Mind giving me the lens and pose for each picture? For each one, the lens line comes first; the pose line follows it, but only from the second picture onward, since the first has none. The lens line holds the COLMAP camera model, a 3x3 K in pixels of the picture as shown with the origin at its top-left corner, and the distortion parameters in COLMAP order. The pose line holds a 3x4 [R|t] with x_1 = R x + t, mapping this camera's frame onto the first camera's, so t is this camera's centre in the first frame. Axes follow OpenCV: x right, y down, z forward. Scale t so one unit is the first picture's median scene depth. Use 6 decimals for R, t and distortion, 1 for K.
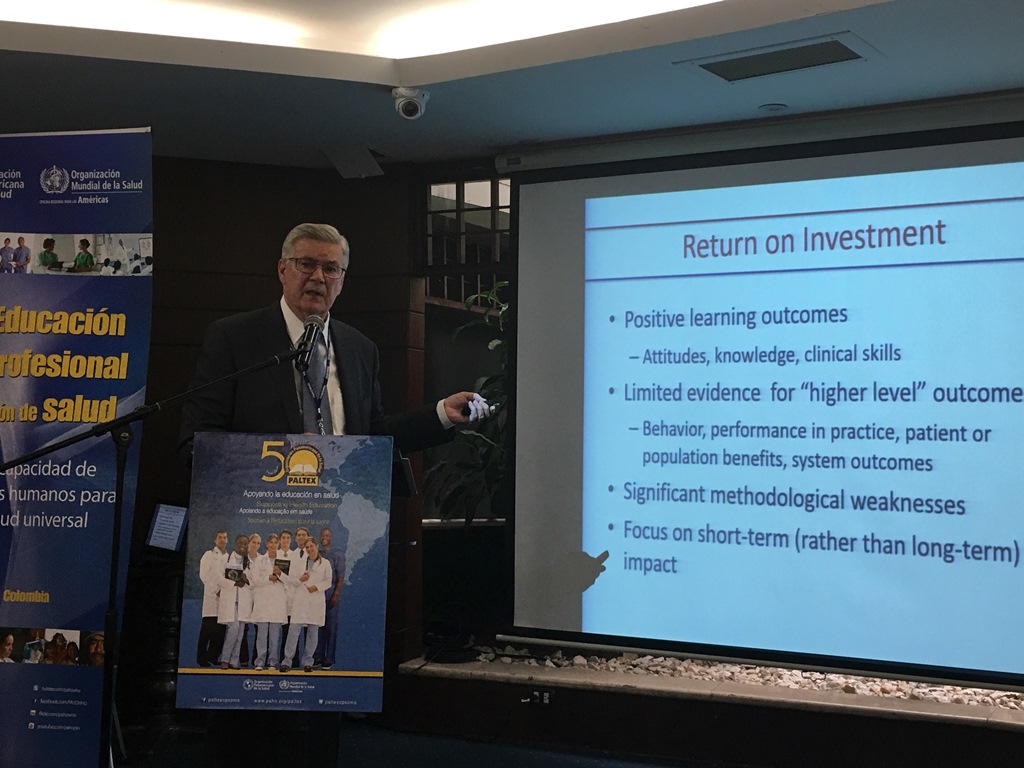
lens RADIAL K [[1168.0, 0, 537.0], [0, 1168.0, 397.1], [0, 0, 1]] dist [0.028678, 0.000000]
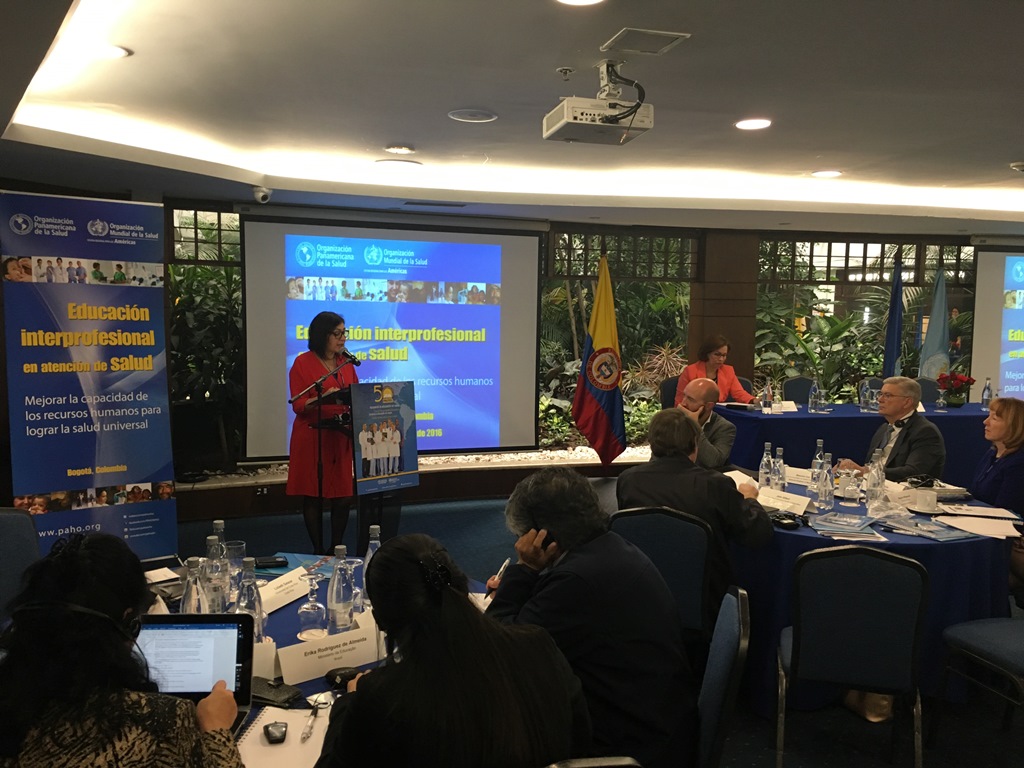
lens RADIAL K [[873.3, 0, 505.4], [0, 873.3, 381.4], [0, 0, 1]] dist [0.074761, -0.105598]
pose [[0.716705, -0.062599, 0.694562, -0.943657], [-0.033795, 0.991675, 0.124248, -0.152199], [-0.696557, -0.112522, 0.708623, -0.360564]]
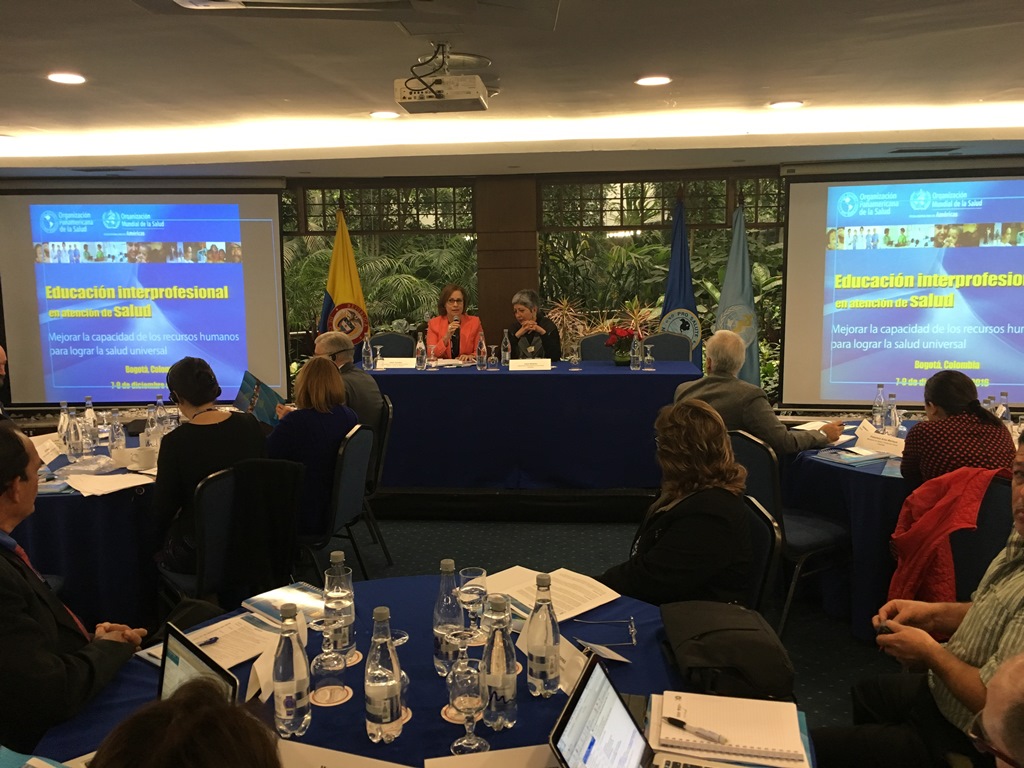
lens RADIAL K [[873.3, 0, 510.3], [0, 873.3, 383.6], [0, 0, 1]] dist [0.074761, -0.105598]
pose [[0.905402, -0.084737, 0.416014, 0.170762], [0.009482, 0.983671, 0.179725, -0.163632], [-0.424450, -0.158779, 0.891421, -1.107910]]
